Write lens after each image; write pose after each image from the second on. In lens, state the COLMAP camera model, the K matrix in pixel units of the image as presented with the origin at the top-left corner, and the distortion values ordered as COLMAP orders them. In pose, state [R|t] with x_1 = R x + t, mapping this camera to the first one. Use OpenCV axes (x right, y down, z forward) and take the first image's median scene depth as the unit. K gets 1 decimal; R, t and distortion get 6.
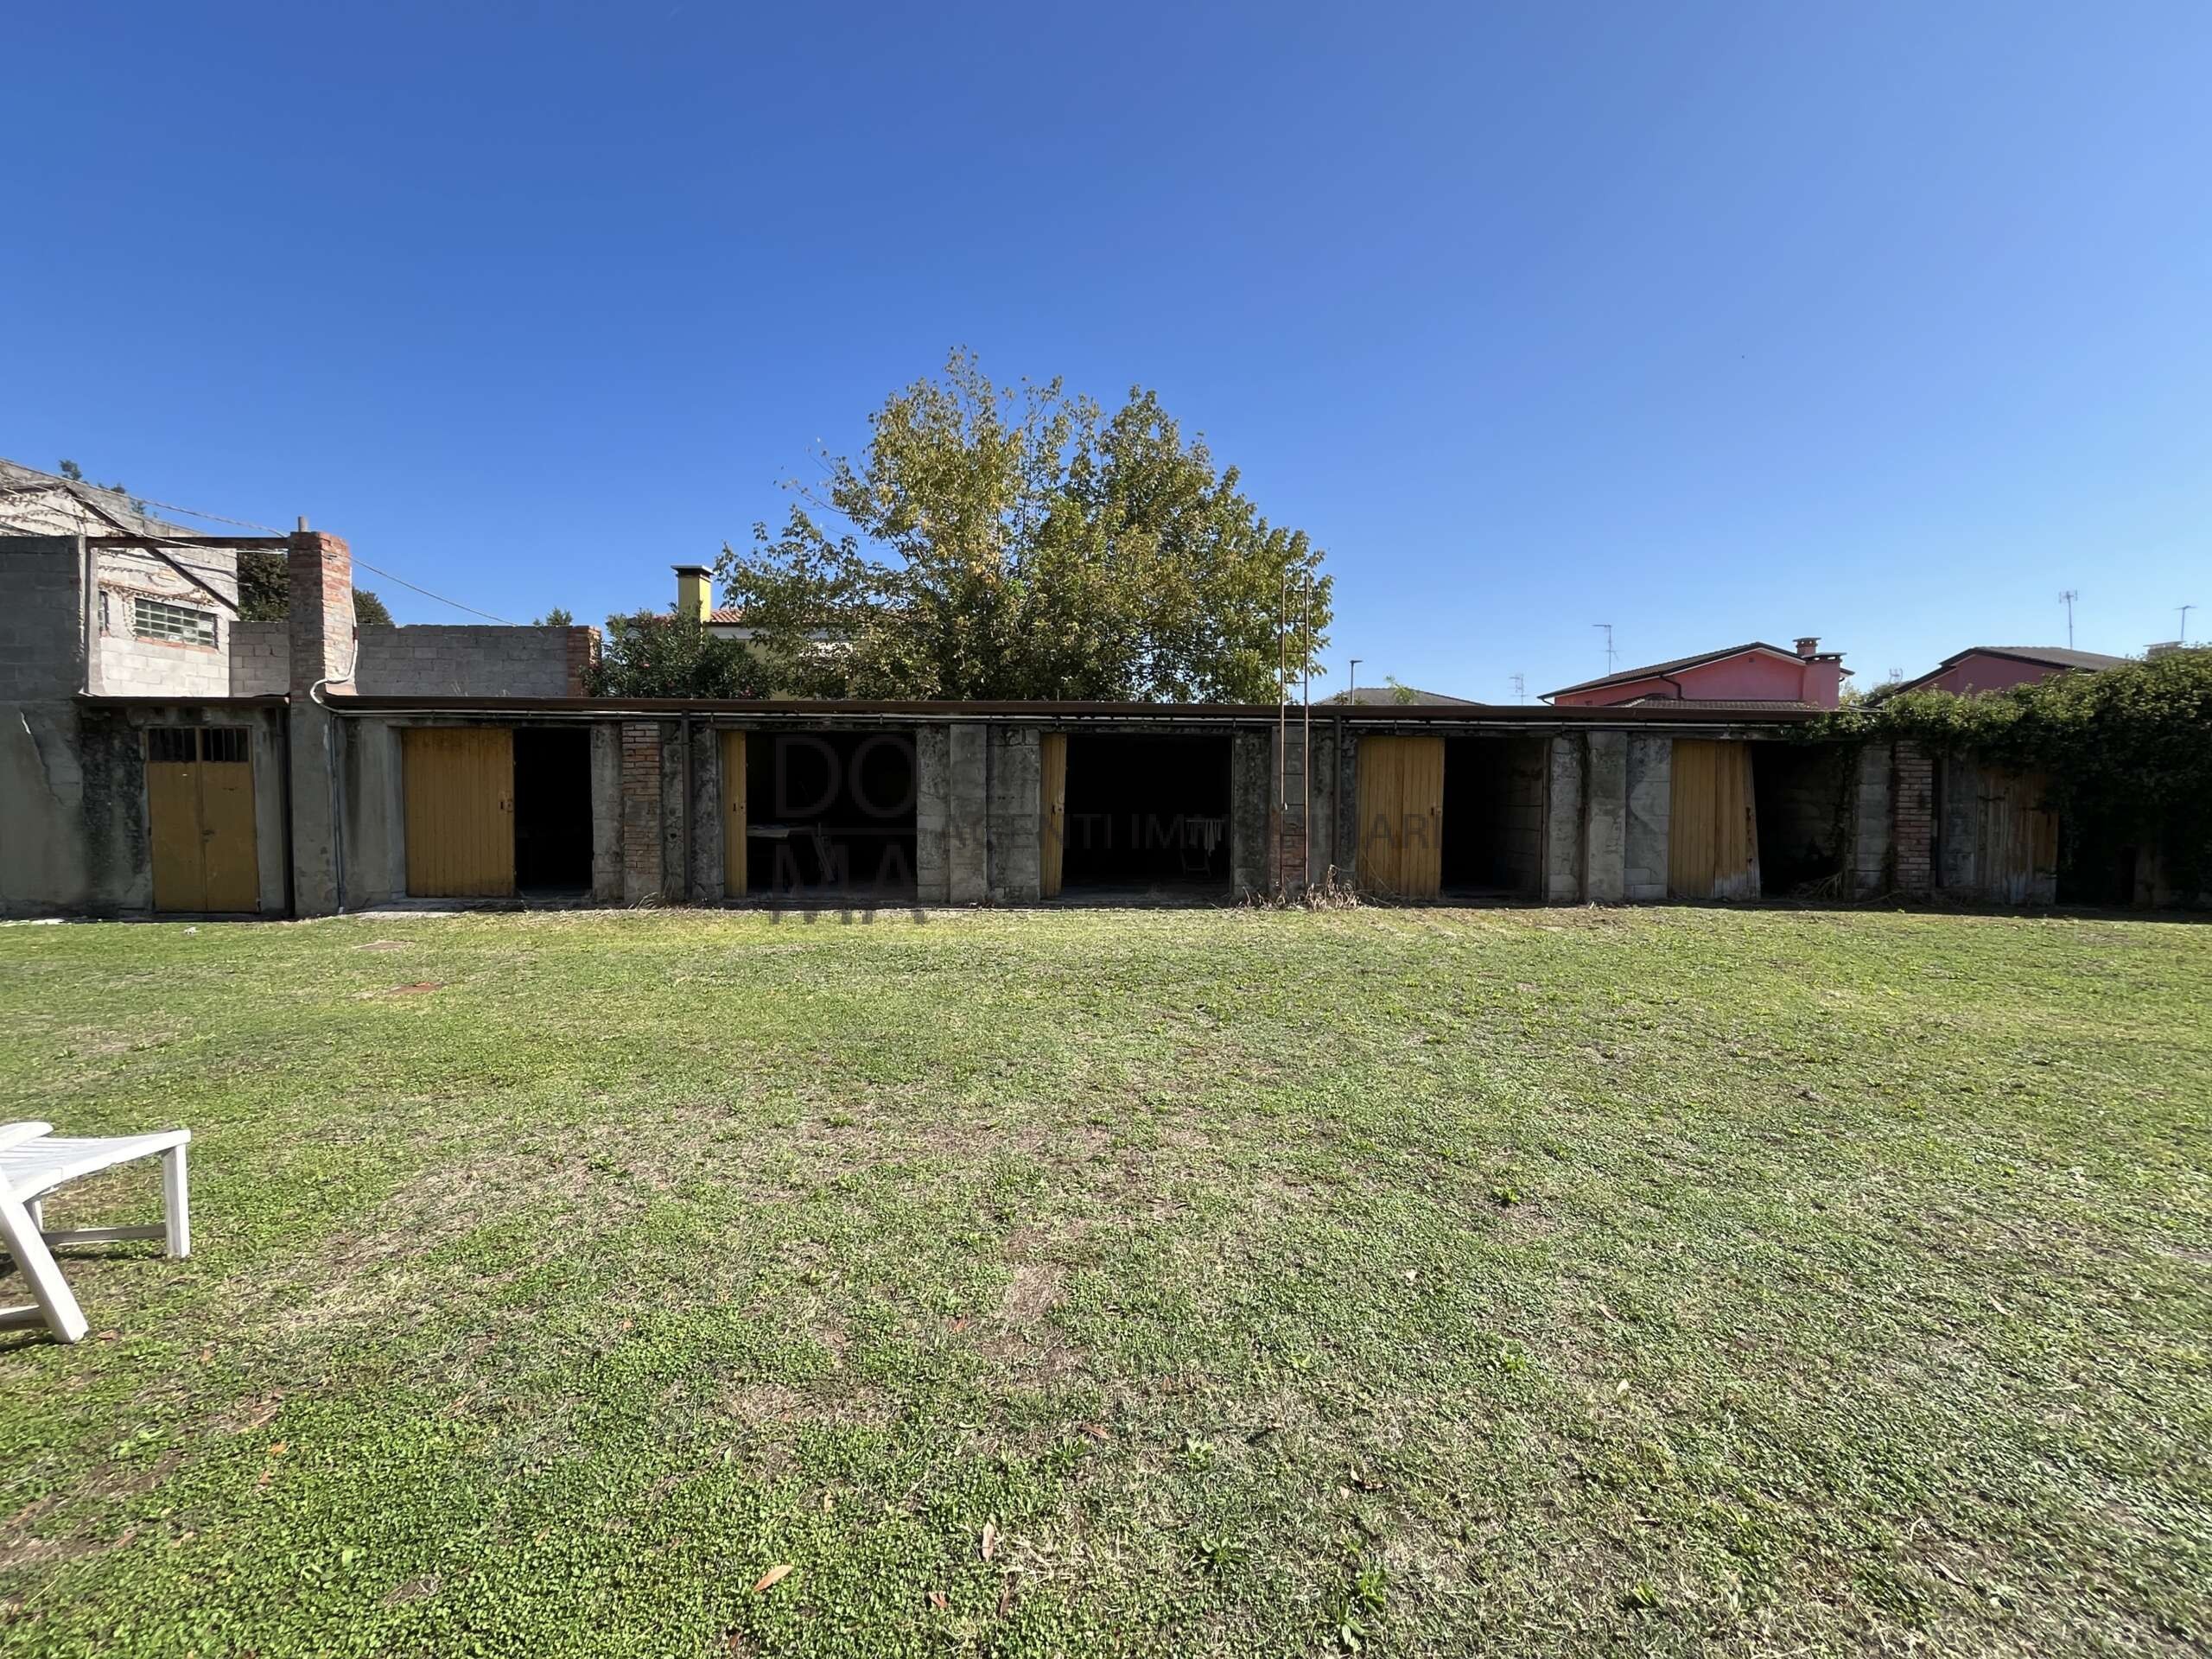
lens RADIAL K [[894.1, 0, 1101.3], [0, 894.1, 820.8], [0, 0, 1]] dist [0.001392, -0.000101]
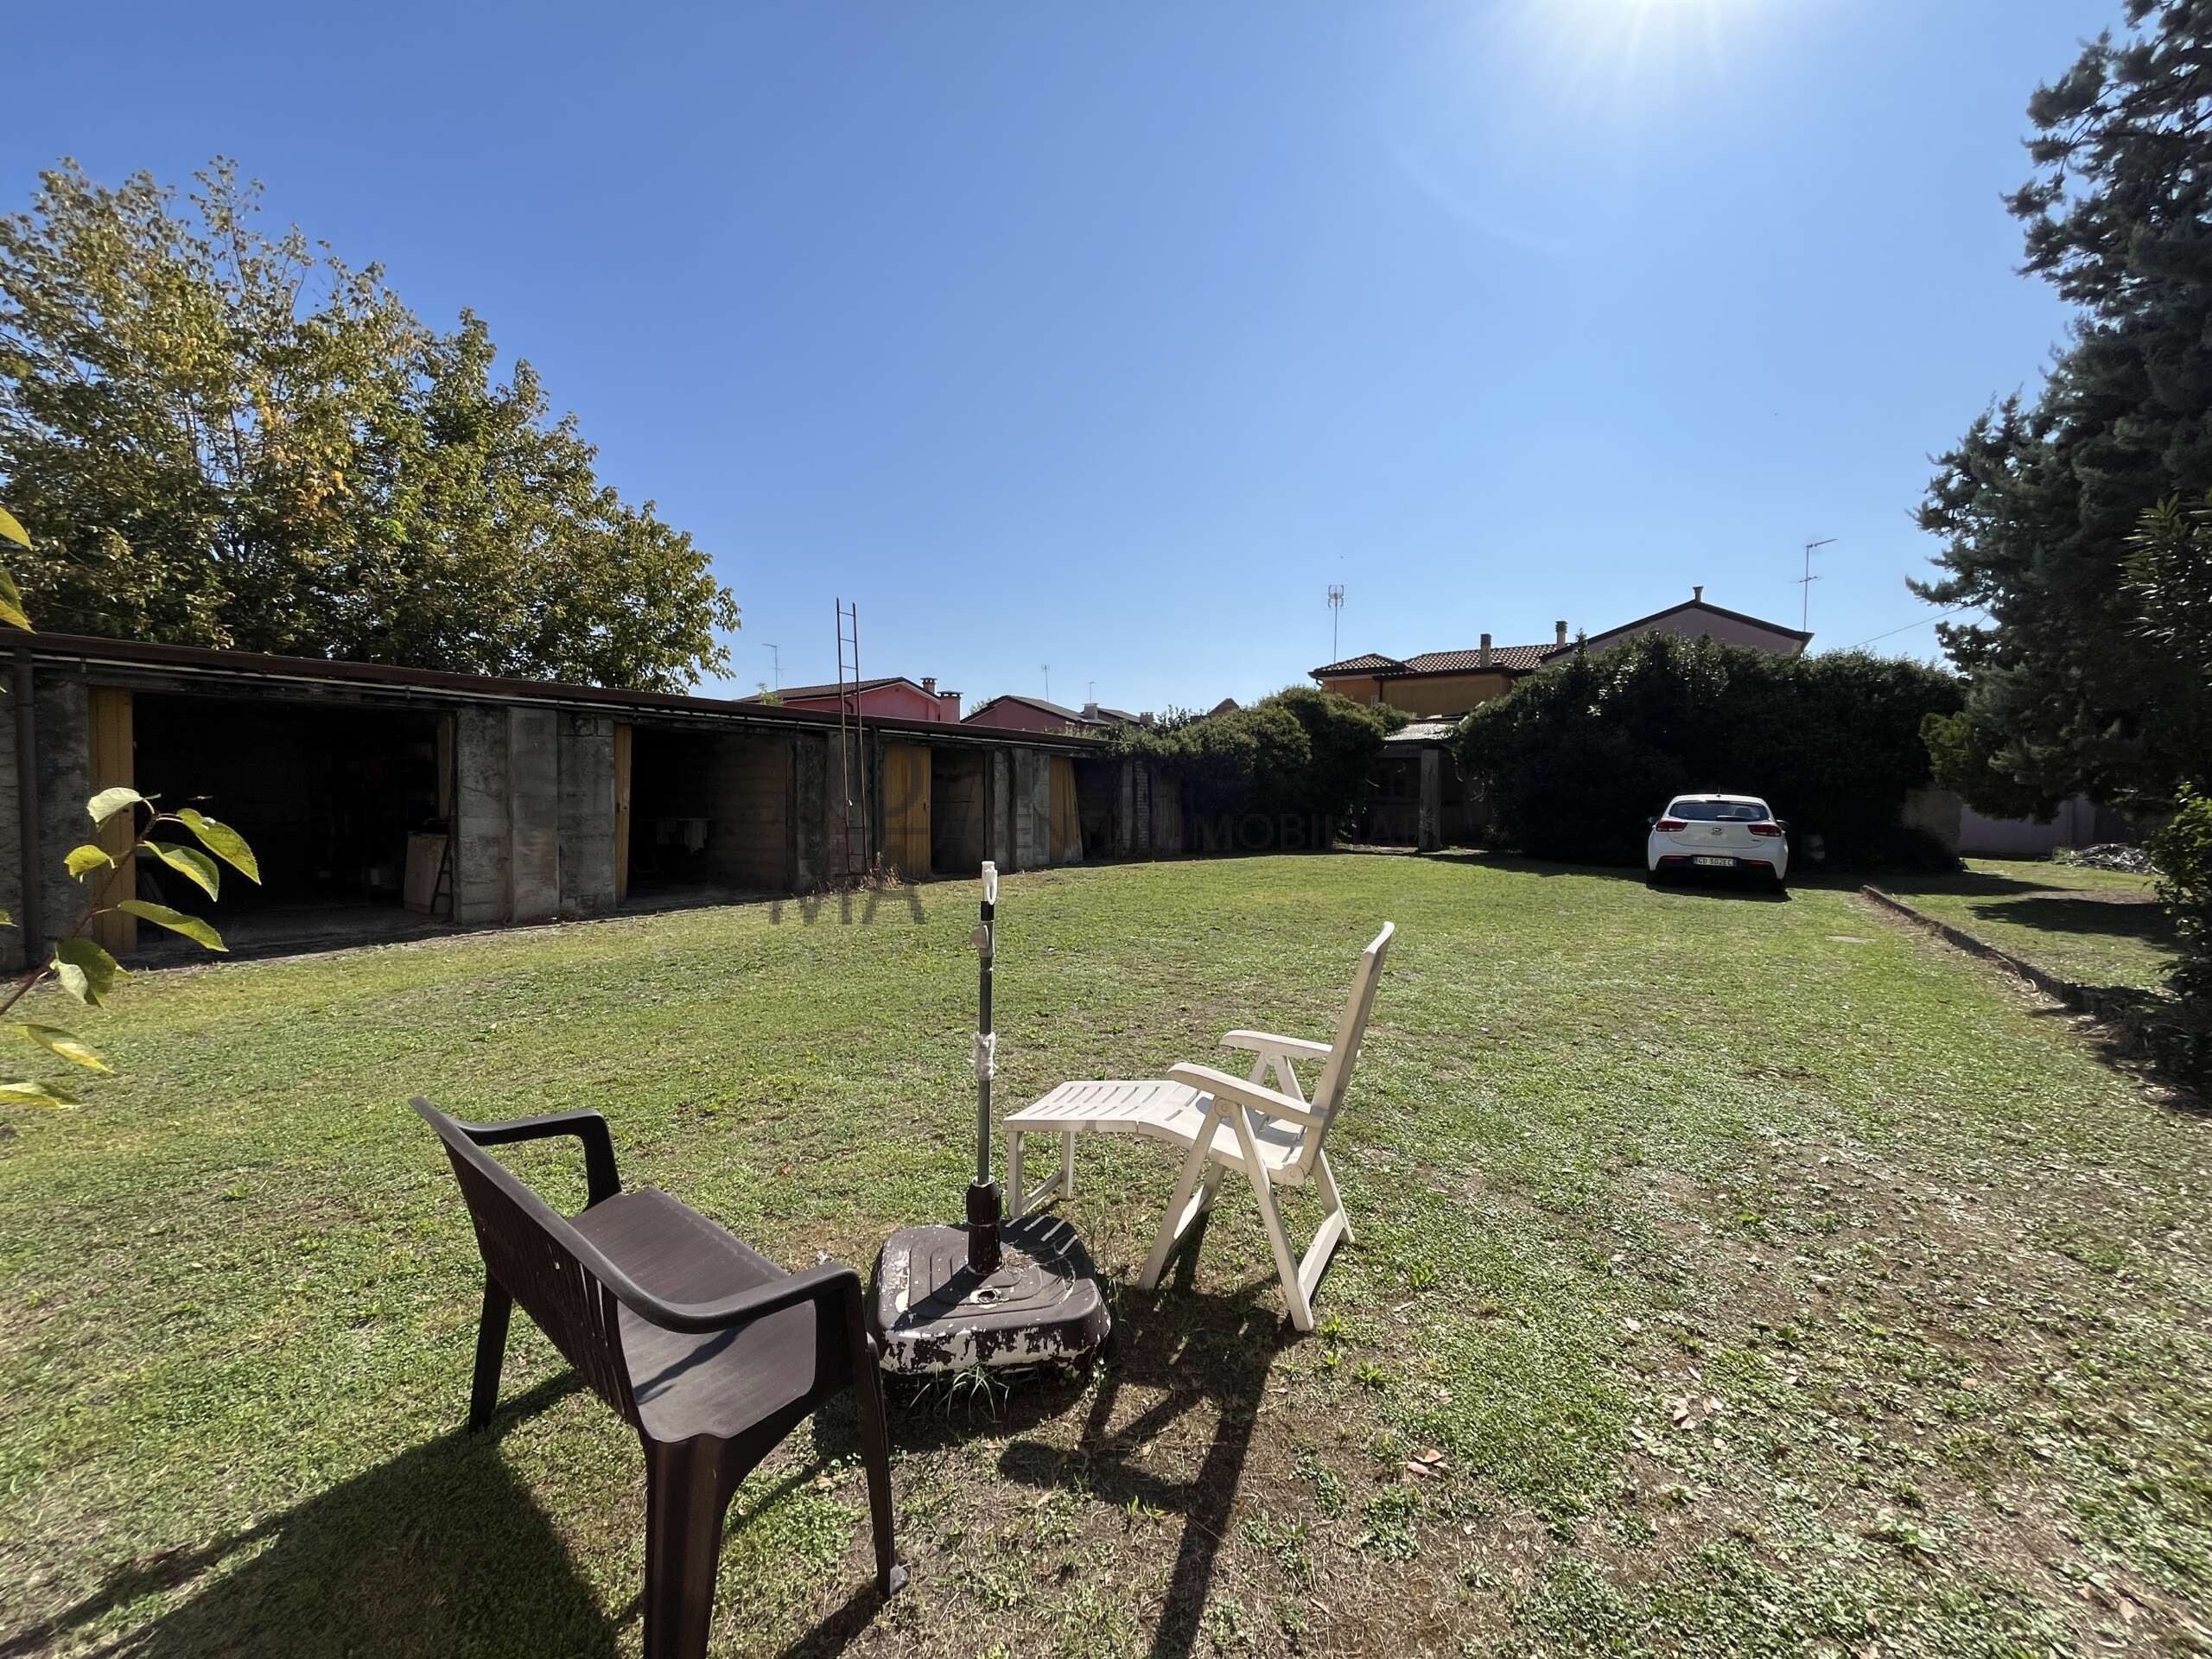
lens RADIAL K [[894.1, 0, 1105.1], [0, 894.1, 827.5], [0, 0, 1]] dist [0.001392, -0.000101]
pose [[0.600018, -0.028739, 0.799470, -0.501480], [0.026878, 0.999515, 0.015758, 0.006185], [-0.799535, 0.012033, 0.600500, 0.057270]]
